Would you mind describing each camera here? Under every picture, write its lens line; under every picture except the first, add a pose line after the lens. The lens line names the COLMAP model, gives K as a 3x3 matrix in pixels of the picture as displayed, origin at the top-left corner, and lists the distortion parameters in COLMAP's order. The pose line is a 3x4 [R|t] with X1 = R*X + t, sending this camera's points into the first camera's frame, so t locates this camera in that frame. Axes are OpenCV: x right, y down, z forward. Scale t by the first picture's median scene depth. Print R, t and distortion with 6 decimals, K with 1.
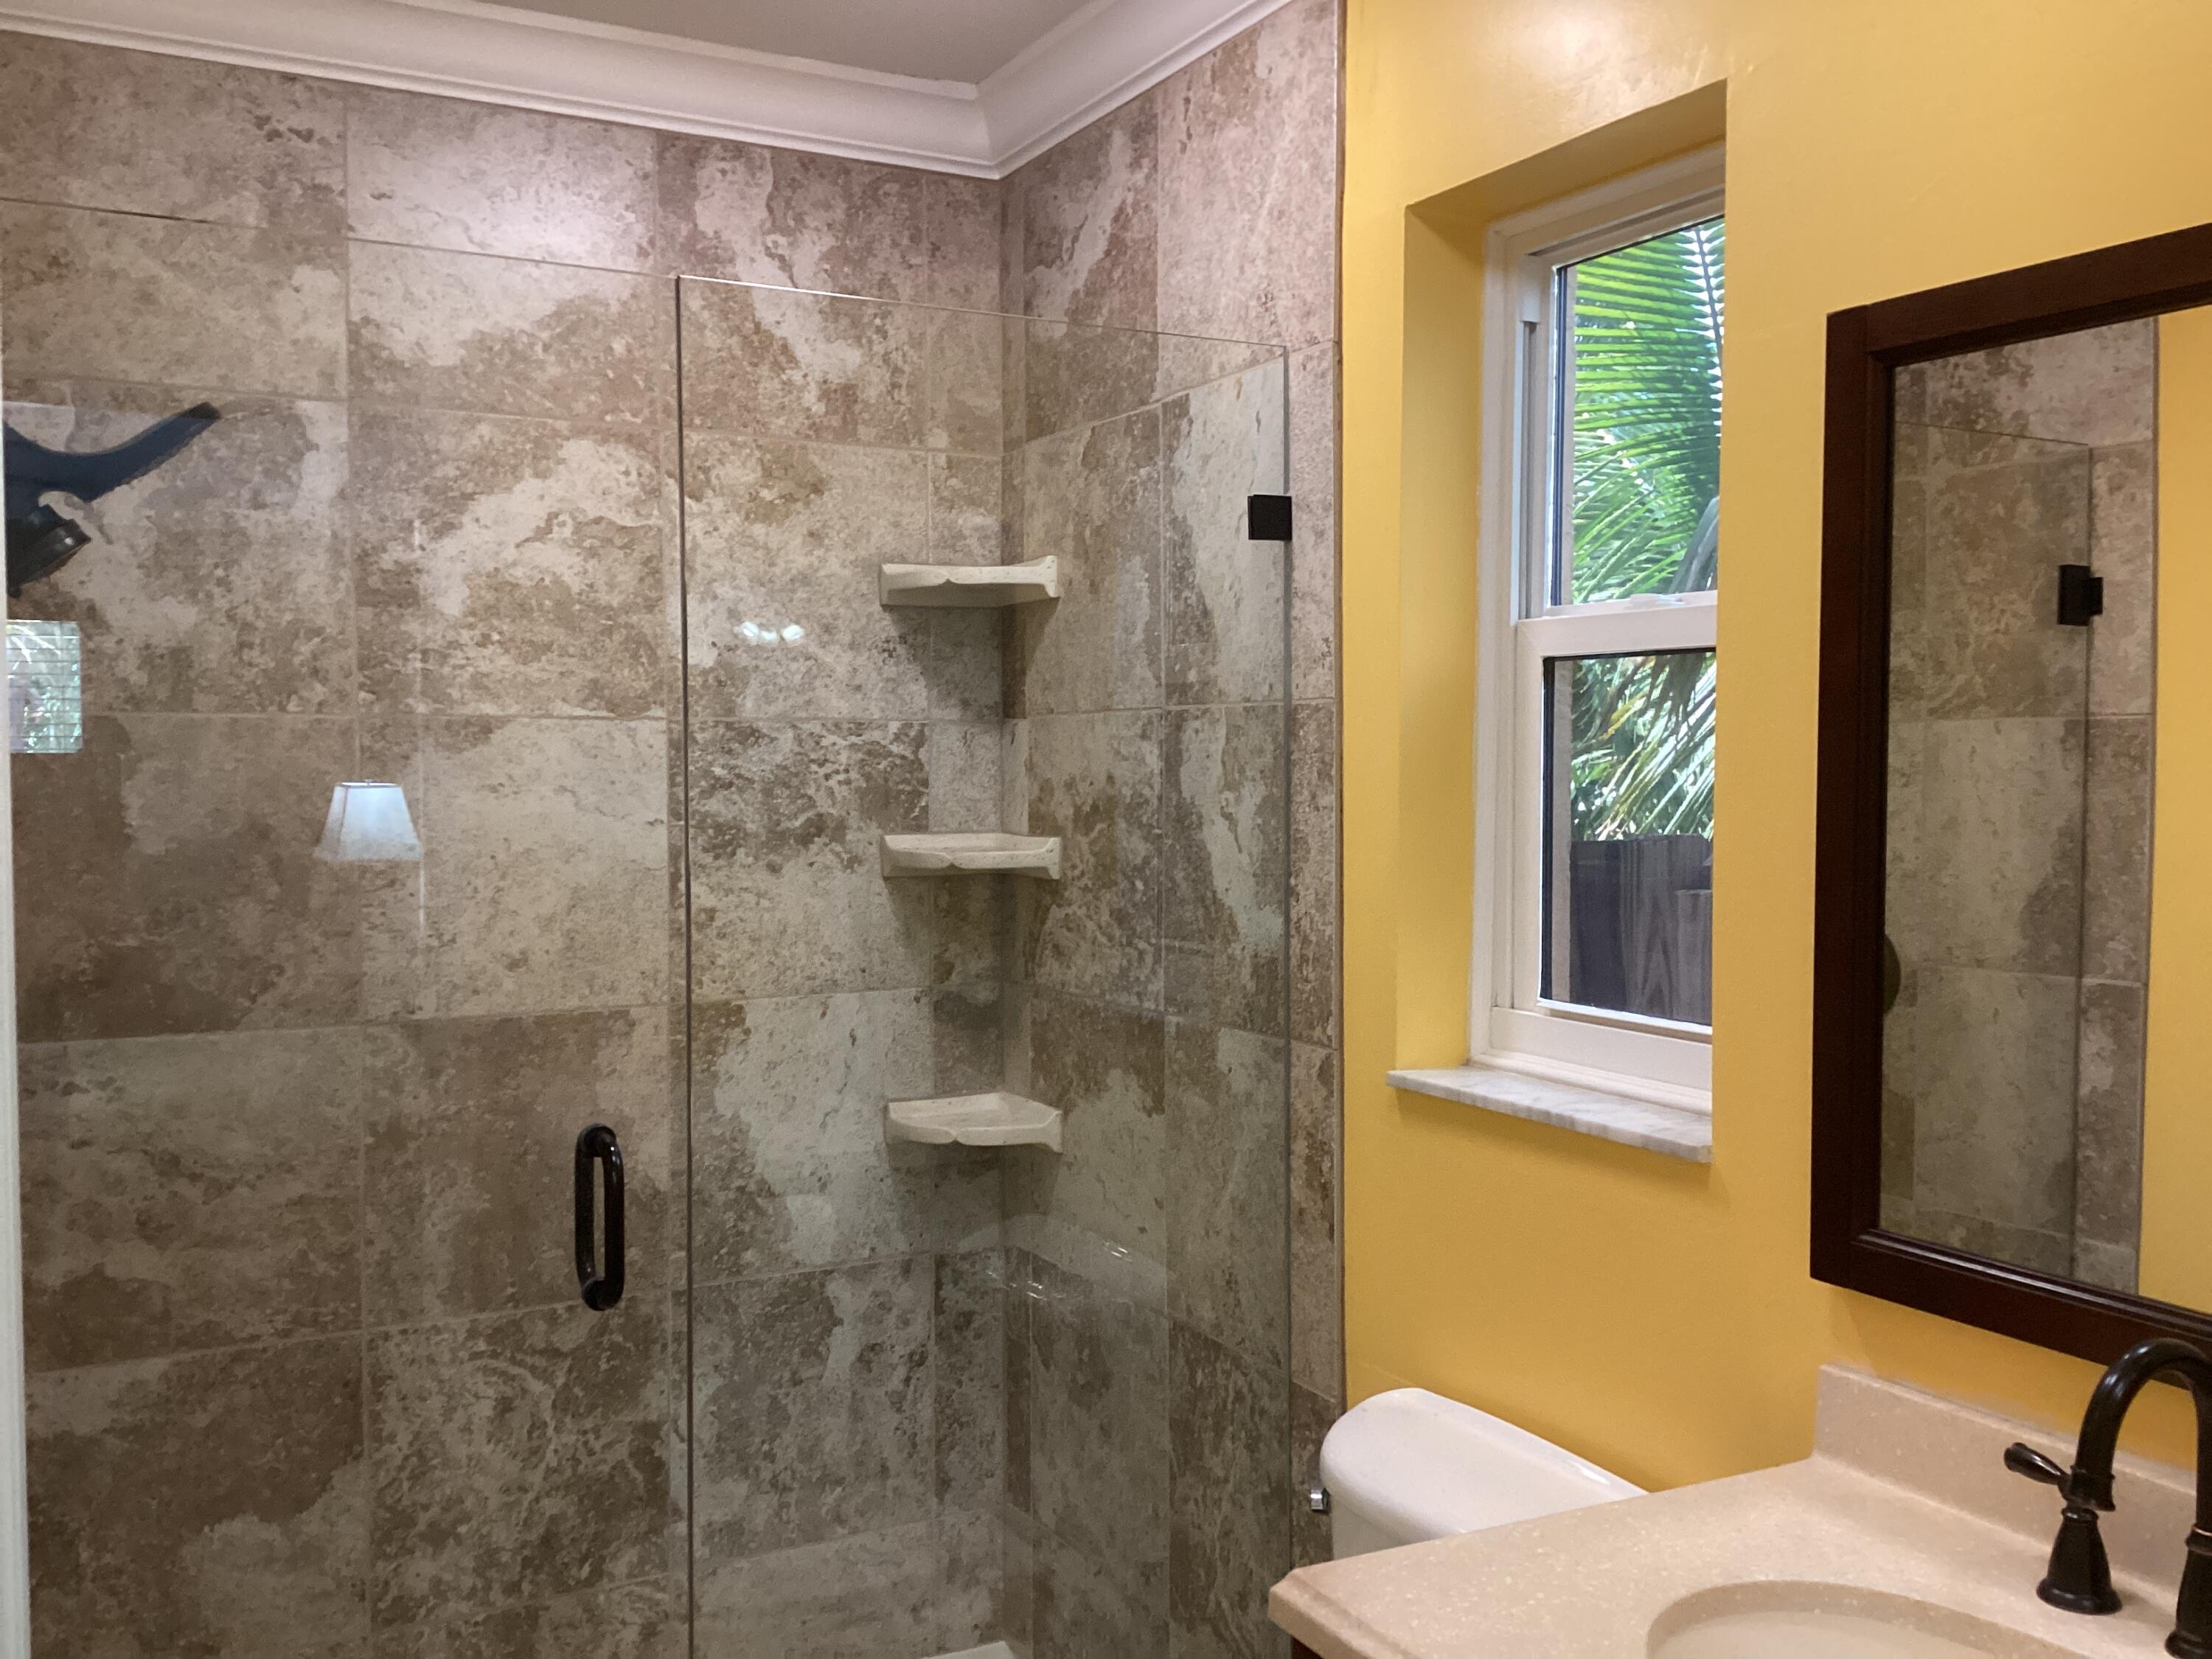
lens RADIAL K [[1994.7, 0, 1115.8], [0, 1994.7, 827.4], [0, 0, 1]] dist [0.120900, -0.221813]
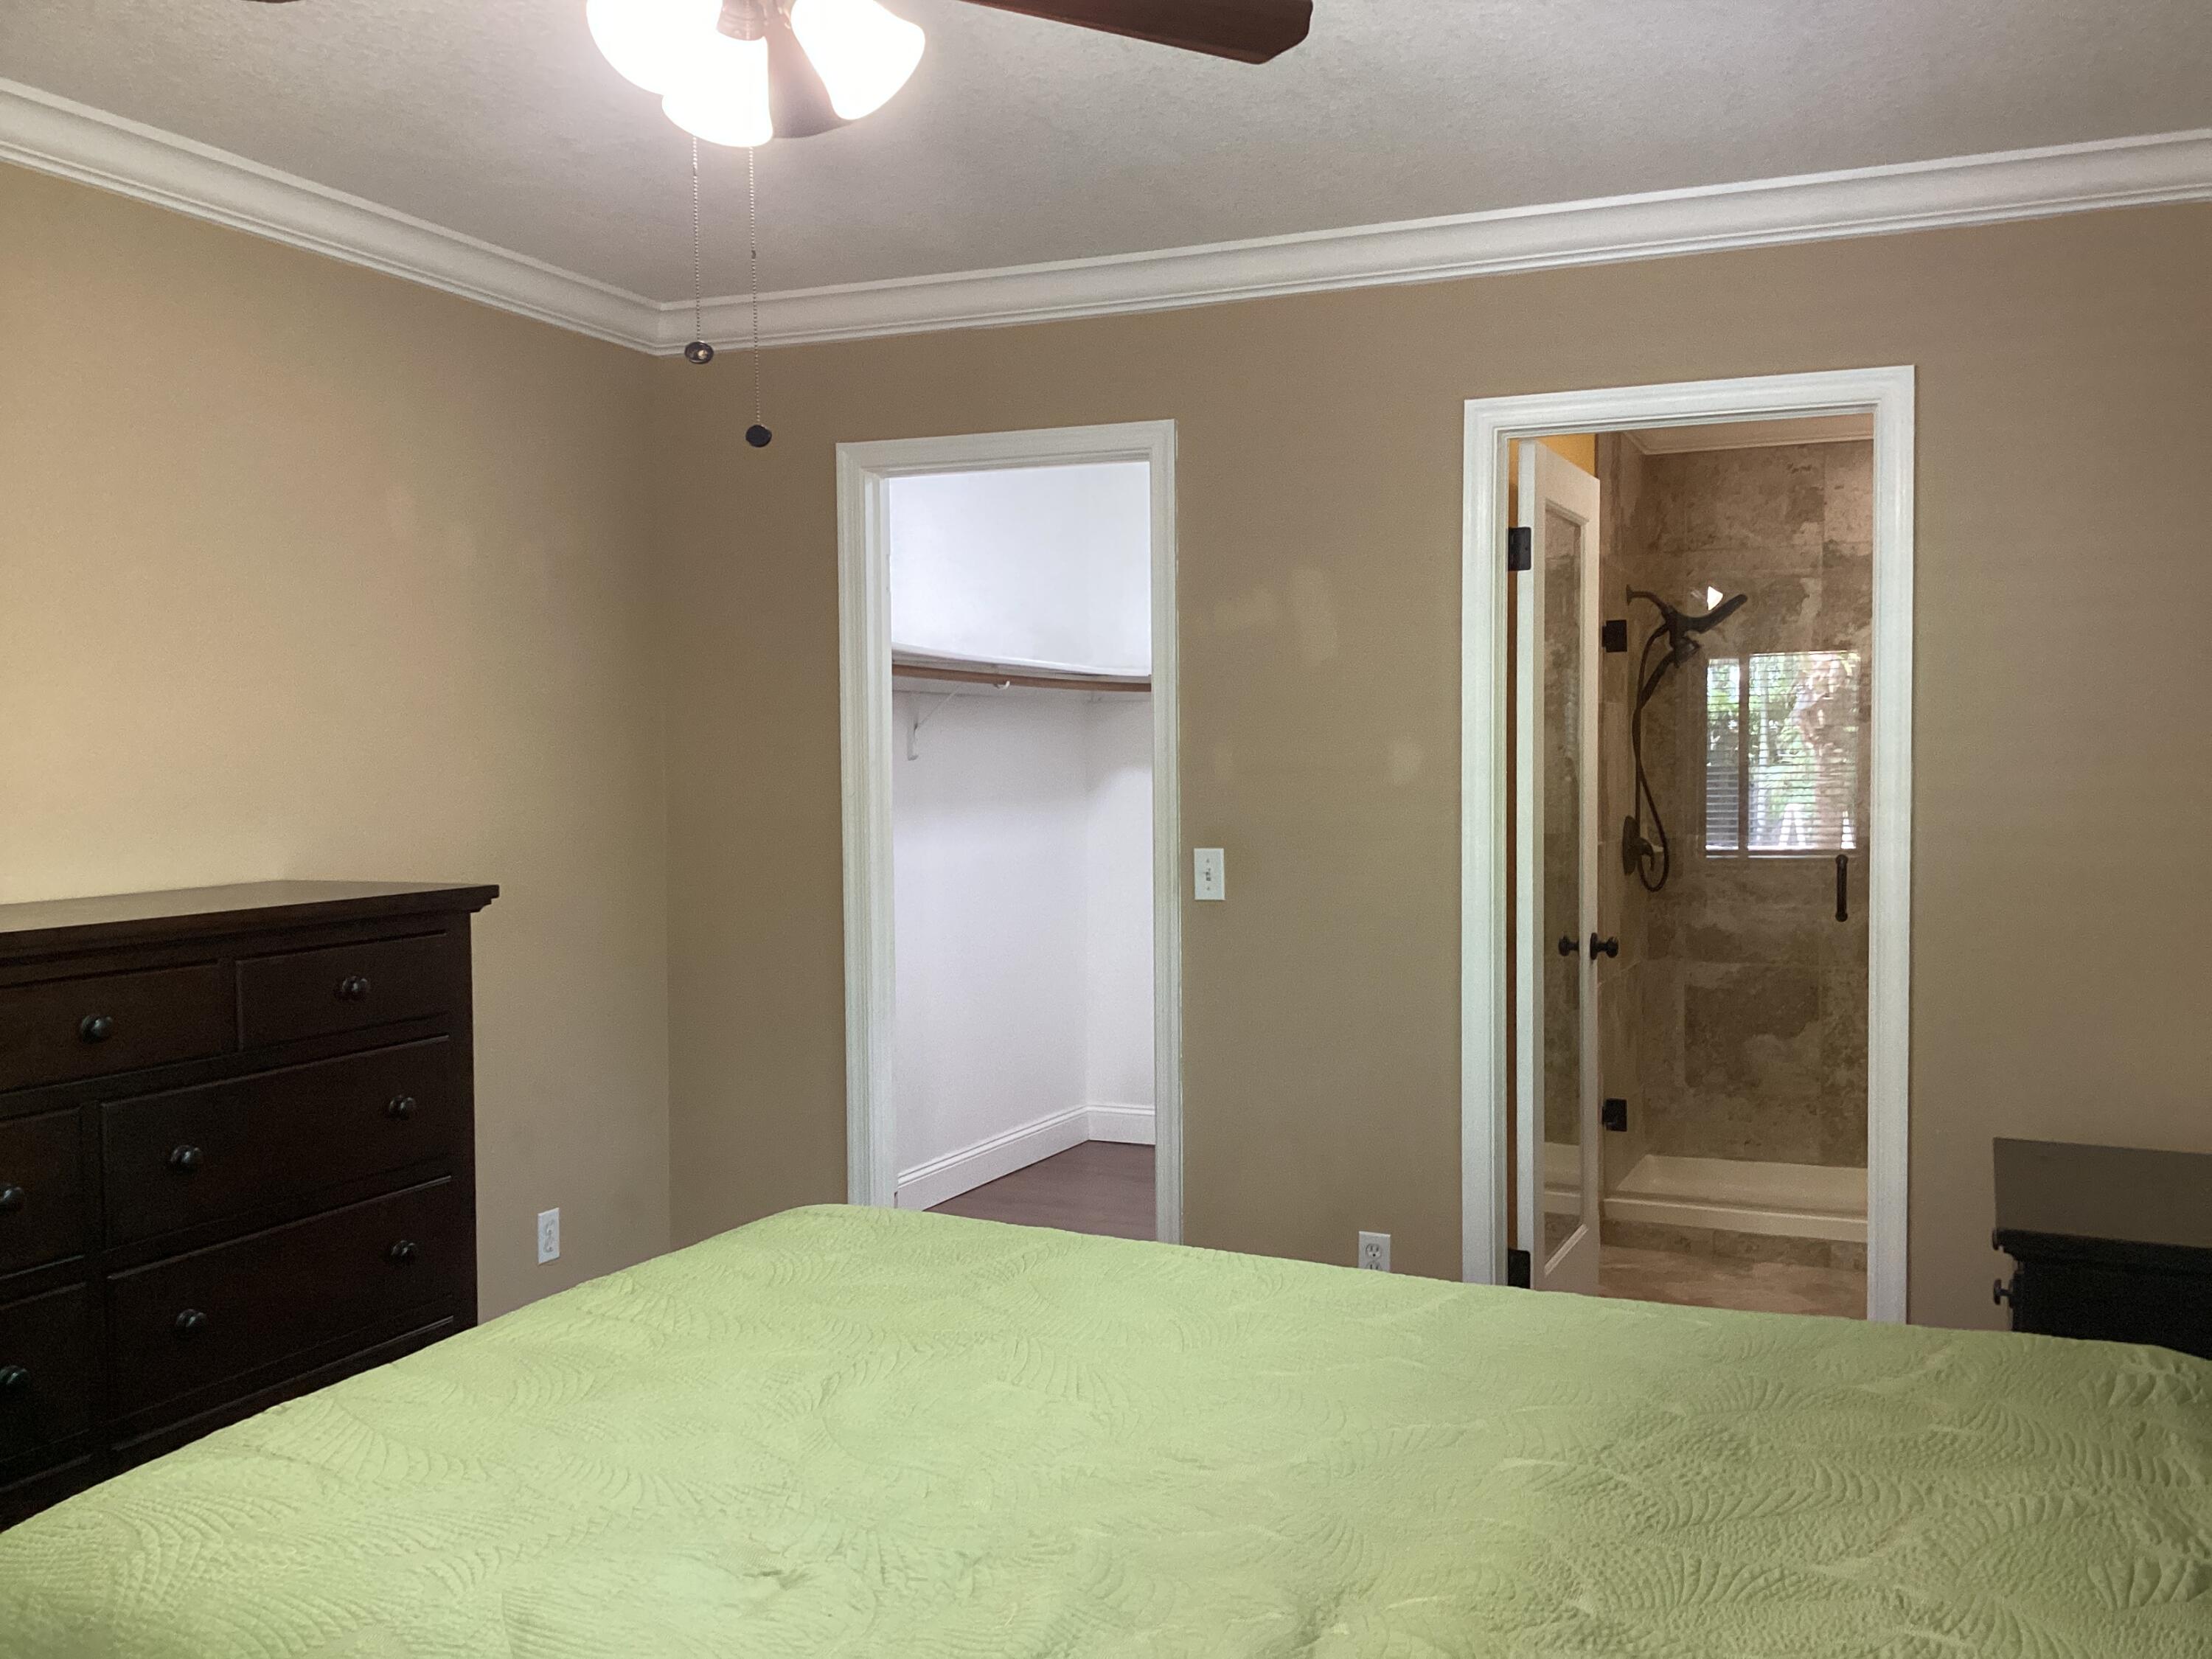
lens RADIAL K [[1994.7, 0, 1115.8], [0, 1994.7, 827.4], [0, 0, 1]] dist [0.120900, -0.221813]
pose [[0.619621, 0.026278, -0.784461, 0.987084], [-0.023162, 0.999616, 0.015190, 0.070125], [0.784560, 0.008757, 0.619991, -1.135729]]
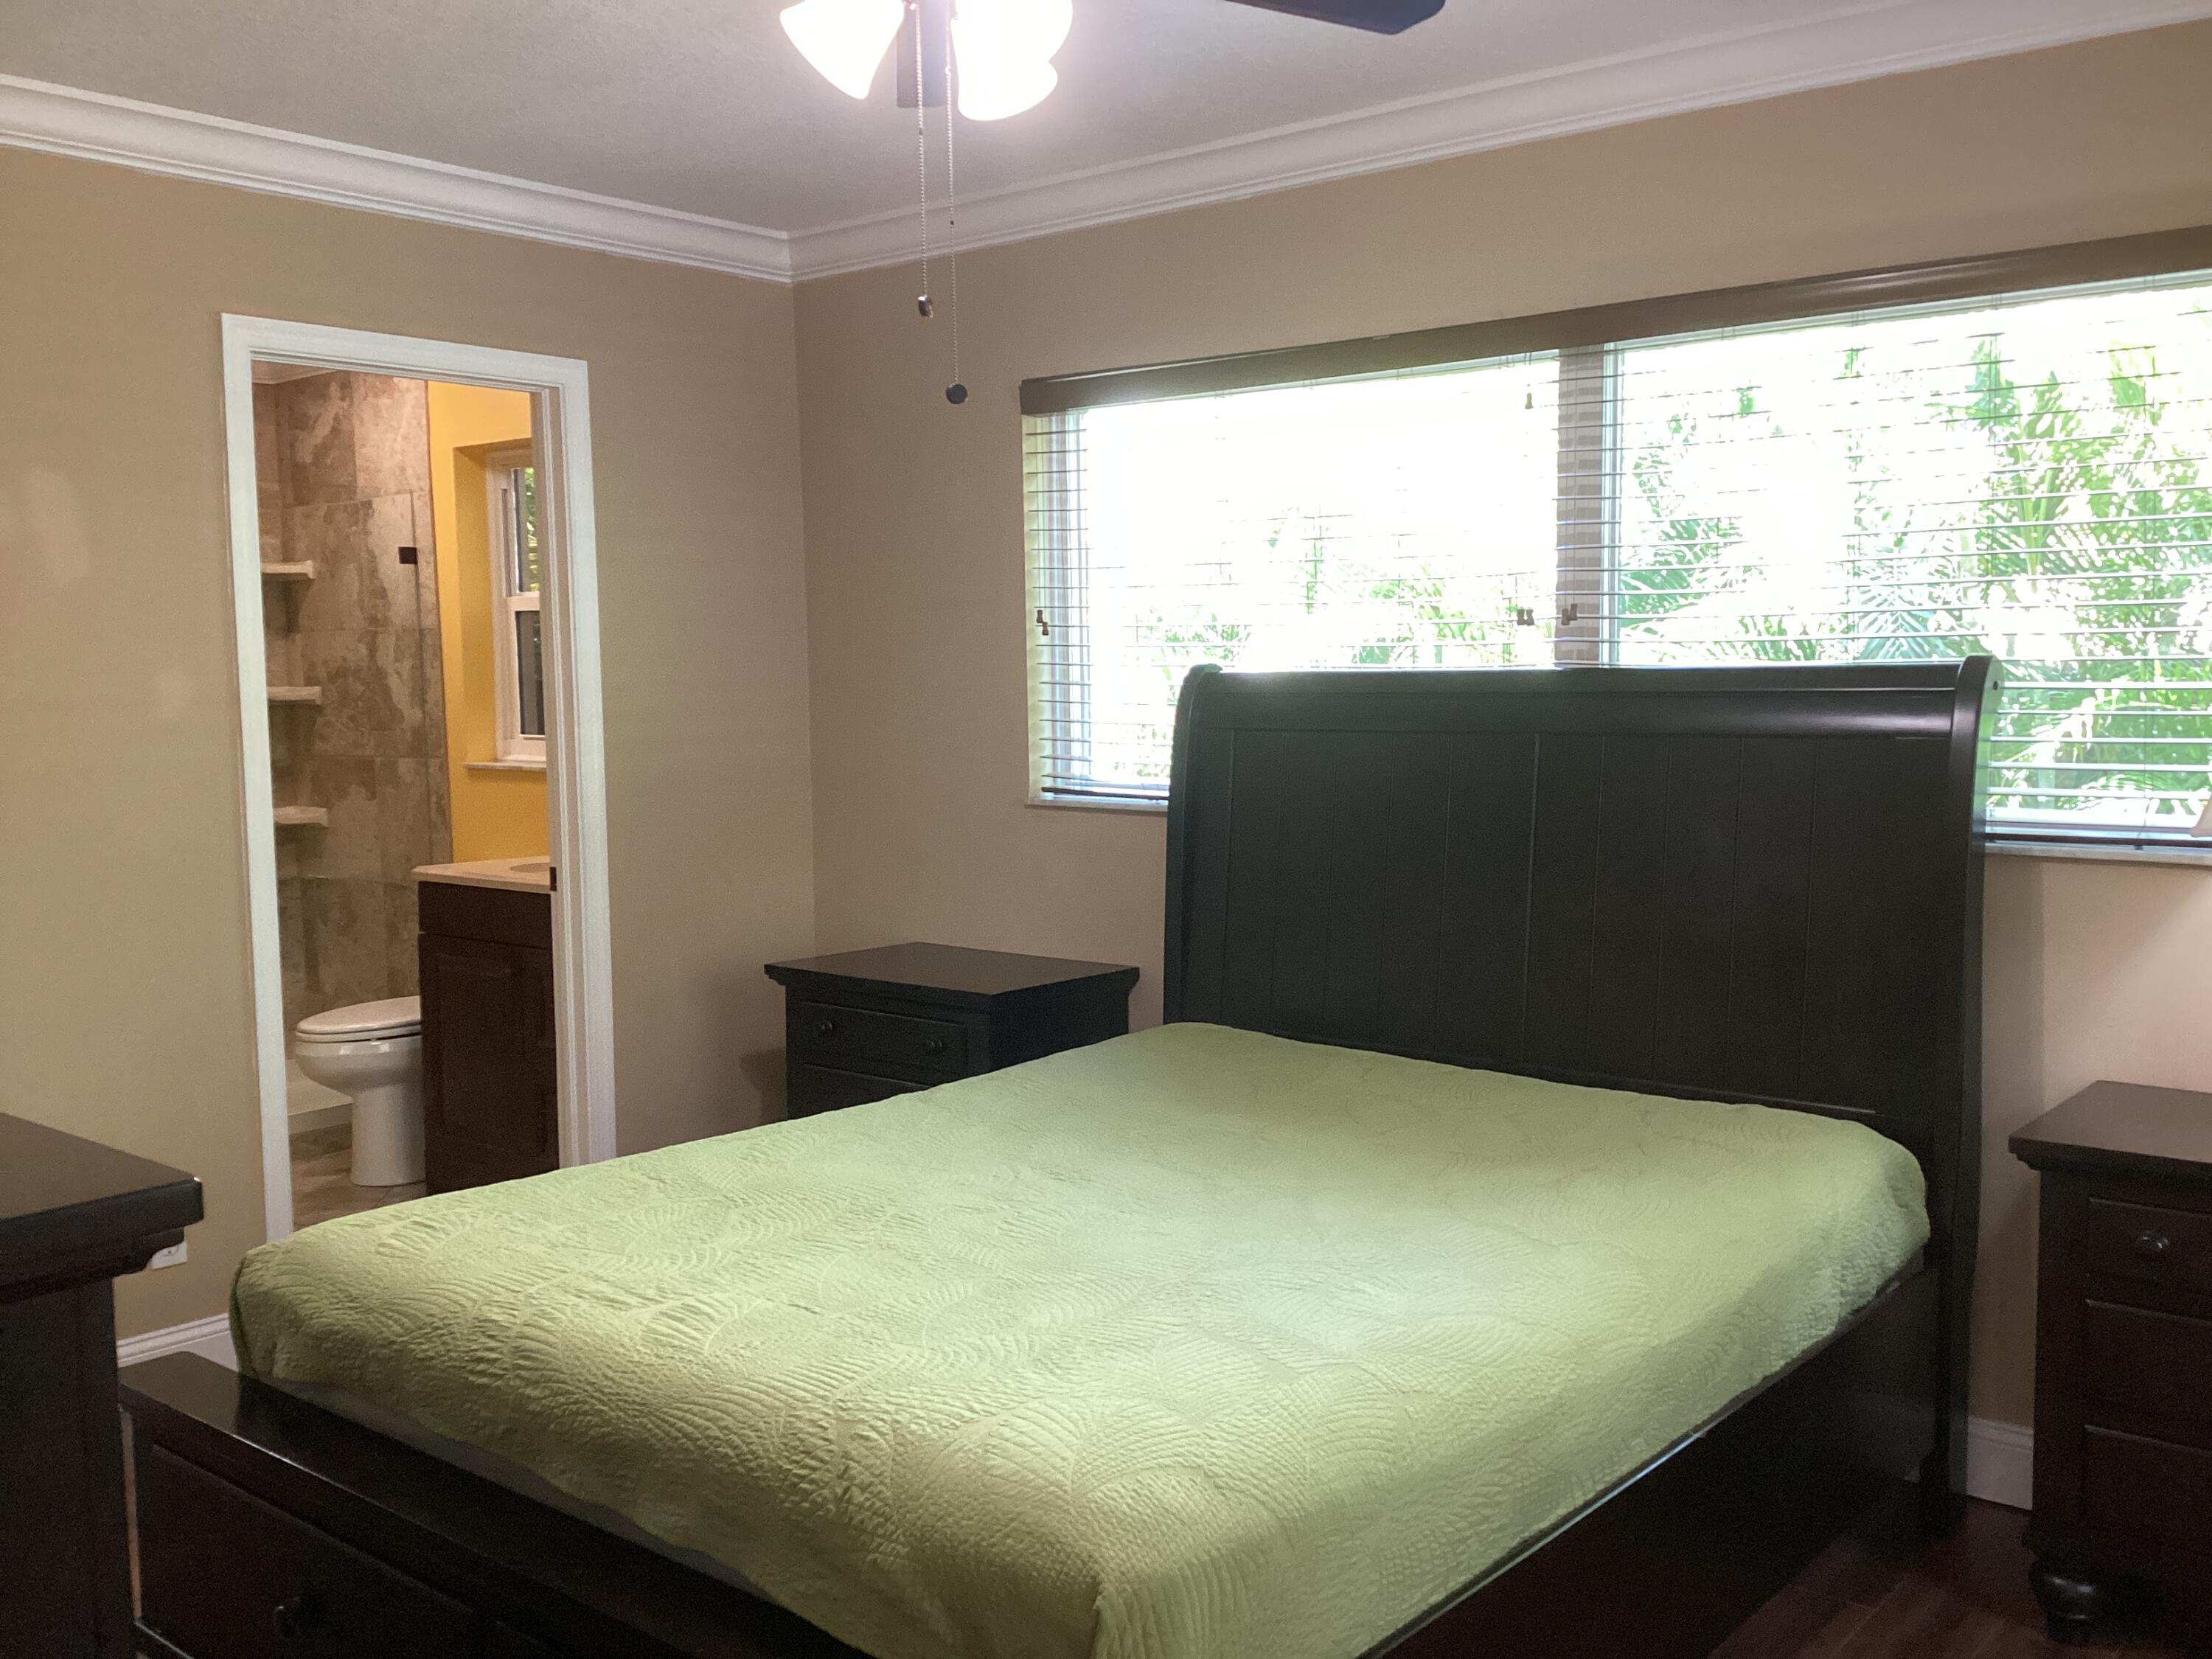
lens RADIAL K [[1994.7, 0, 1115.8], [0, 1994.7, 827.4], [0, 0, 1]] dist [0.120900, -0.221813]
pose [[0.929220, -0.045001, 0.366776, -0.042997], [0.027484, 0.998225, 0.052843, 0.076471], [-0.368503, -0.039022, 0.928807, -1.629984]]
